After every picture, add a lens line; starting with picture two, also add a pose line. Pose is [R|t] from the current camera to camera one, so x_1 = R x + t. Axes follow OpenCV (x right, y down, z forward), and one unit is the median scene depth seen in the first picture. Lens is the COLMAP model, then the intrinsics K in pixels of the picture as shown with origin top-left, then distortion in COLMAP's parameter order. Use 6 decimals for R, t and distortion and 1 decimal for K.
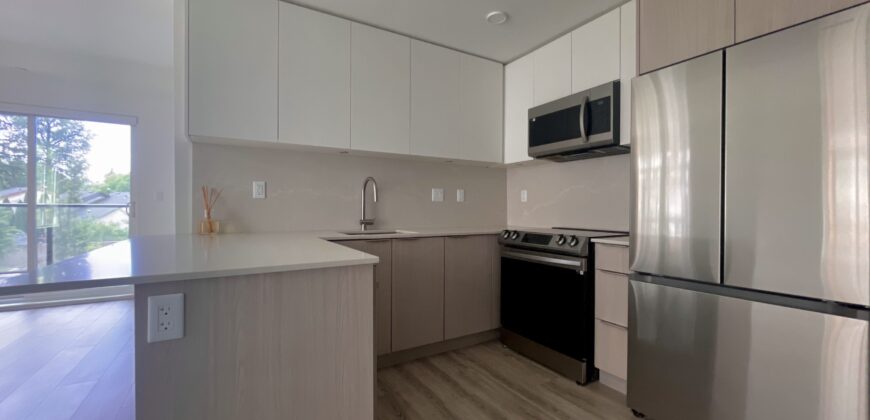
lens RADIAL K [[350.1, 0, 435.7], [0, 350.1, 210.6], [0, 0, 1]] dist [-0.001997, -0.000524]
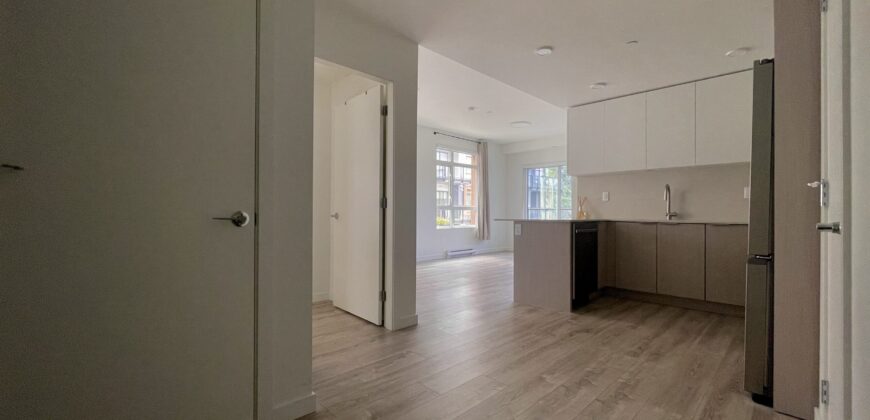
lens RADIAL K [[350.1, 0, 435.7], [0, 350.1, 210.6], [0, 0, 1]] dist [-0.001997, -0.000524]
pose [[0.226525, -0.008090, -0.973972, 1.069307], [-0.010433, 0.999888, -0.010731, 0.045196], [0.973949, 0.012592, 0.226415, -0.320823]]
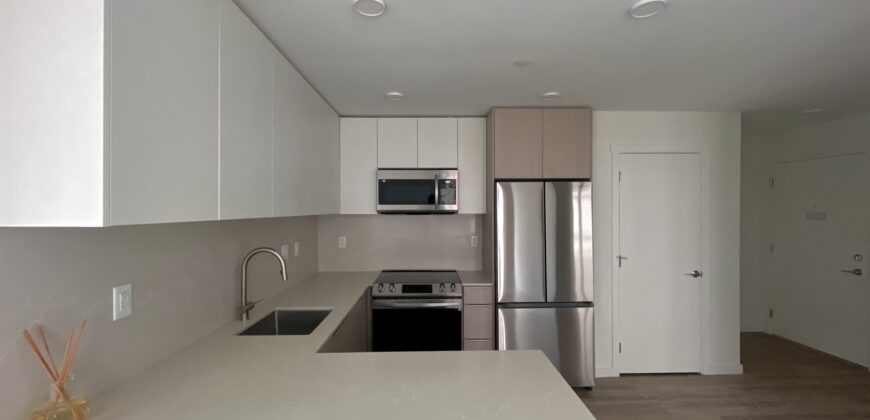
lens RADIAL K [[350.1, 0, 435.7], [0, 350.1, 210.6], [0, 0, 1]] dist [-0.001997, -0.000524]
pose [[0.500403, -0.005516, 0.865775, -0.673402], [0.010527, 0.999945, 0.000287, -0.174839], [-0.865729, 0.008971, 0.500433, 0.314927]]
